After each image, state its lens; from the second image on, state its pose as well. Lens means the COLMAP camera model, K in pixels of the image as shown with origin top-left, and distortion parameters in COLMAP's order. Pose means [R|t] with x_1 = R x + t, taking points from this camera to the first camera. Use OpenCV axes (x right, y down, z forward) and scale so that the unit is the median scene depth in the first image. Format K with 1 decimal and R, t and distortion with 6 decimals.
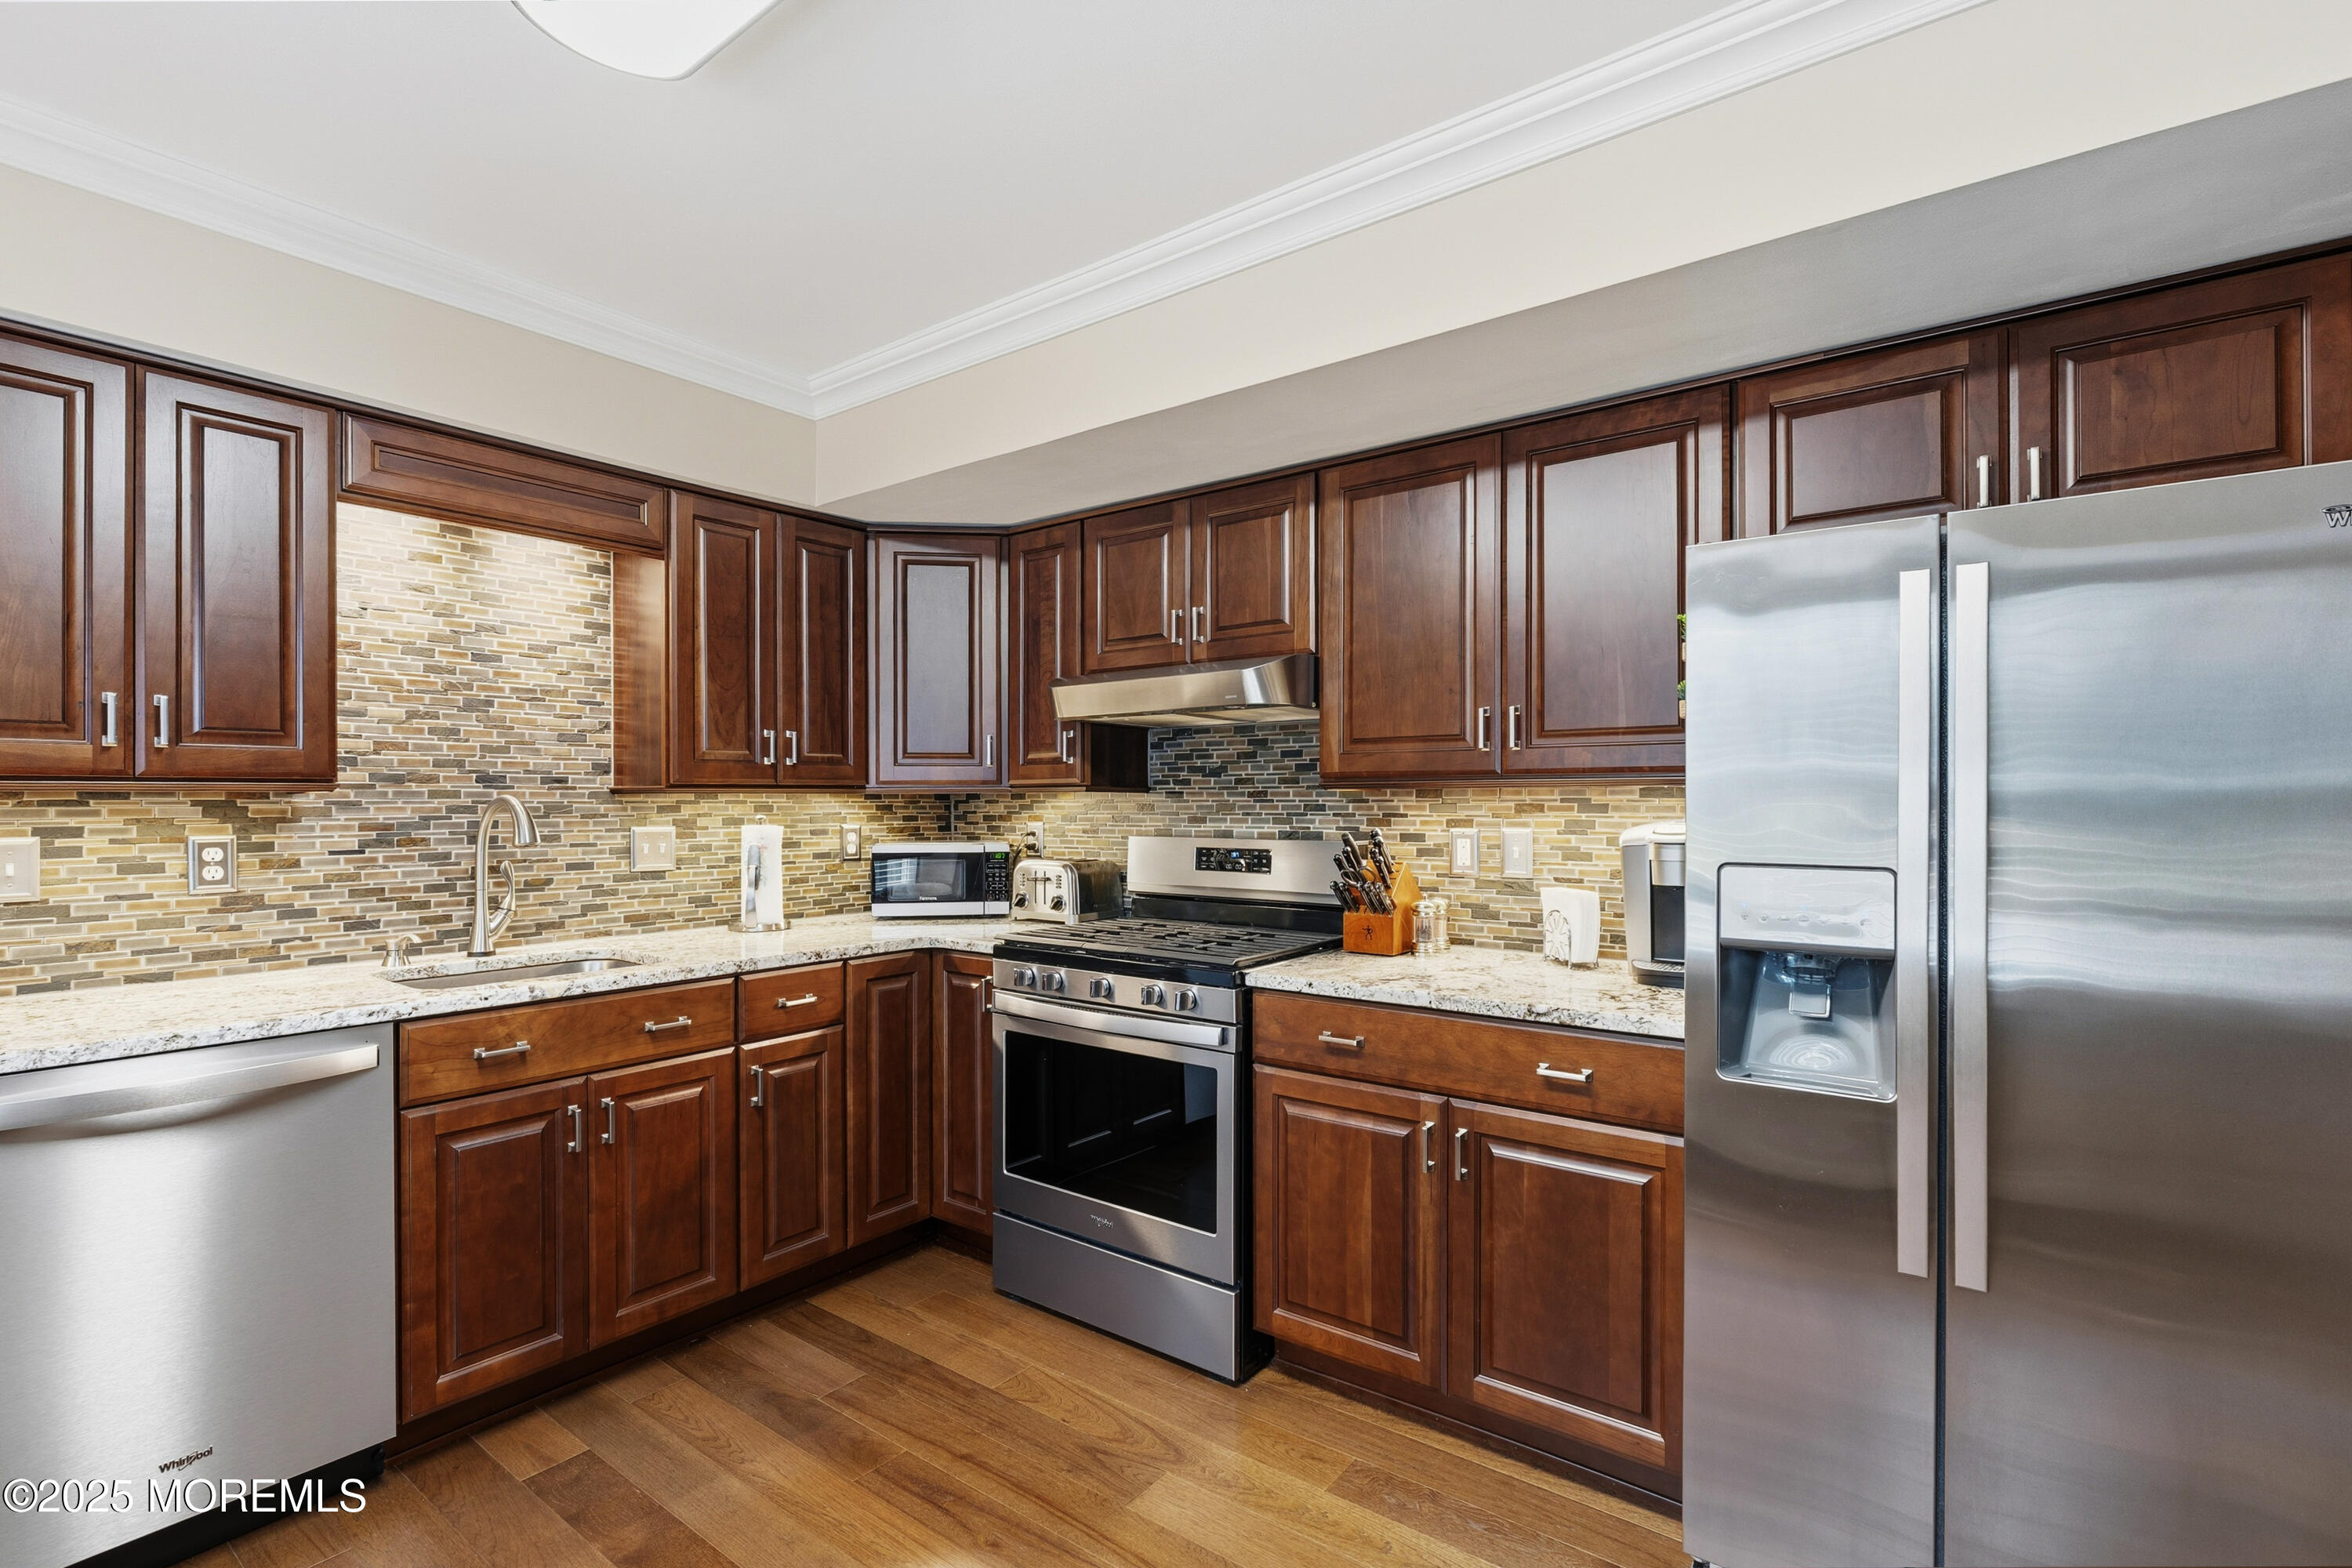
lens RADIAL K [[1072.2, 0, 1178.7], [0, 1072.2, 801.2], [0, 0, 1]] dist [-0.003815, -0.000003]
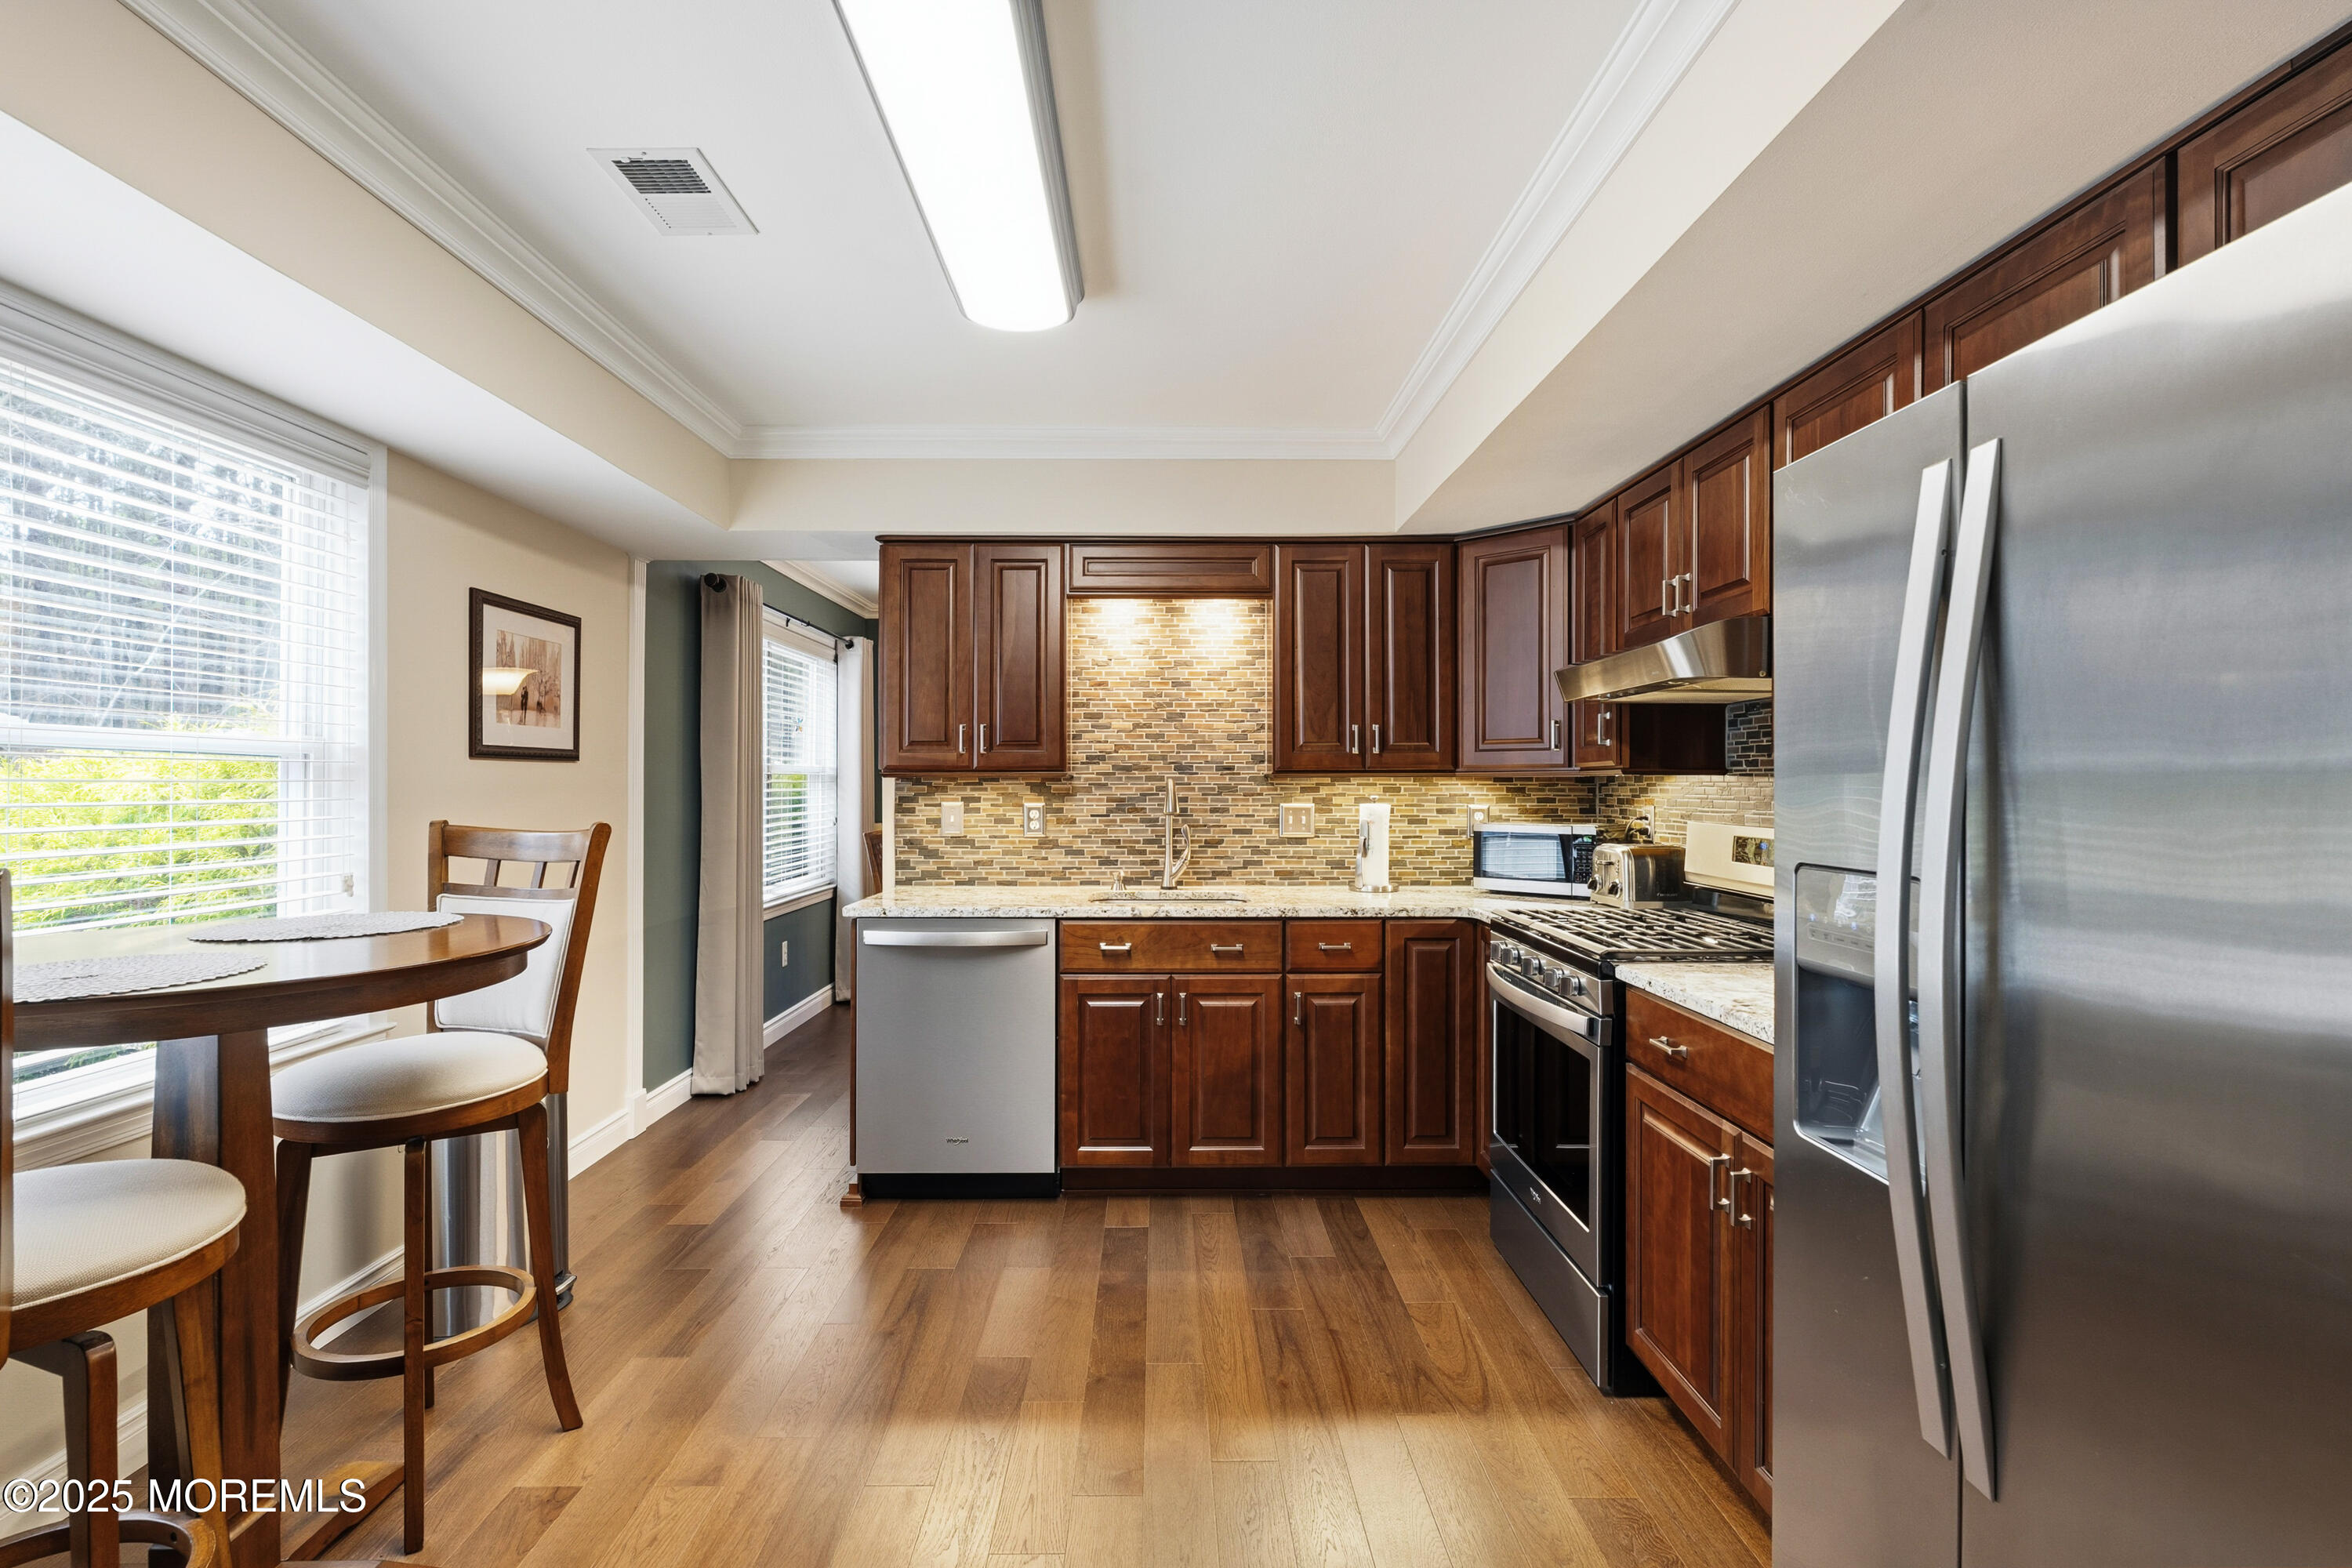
lens RADIAL K [[1104.4, 0, 1180.1], [0, 1104.4, 777.9], [0, 0, 1]] dist [0.001491, 0.000357]
pose [[0.621760, -0.001949, -0.783205, 0.542656], [-0.001962, 0.999990, -0.004046, -0.001251], [0.783205, 0.004052, 0.621750, 0.077647]]
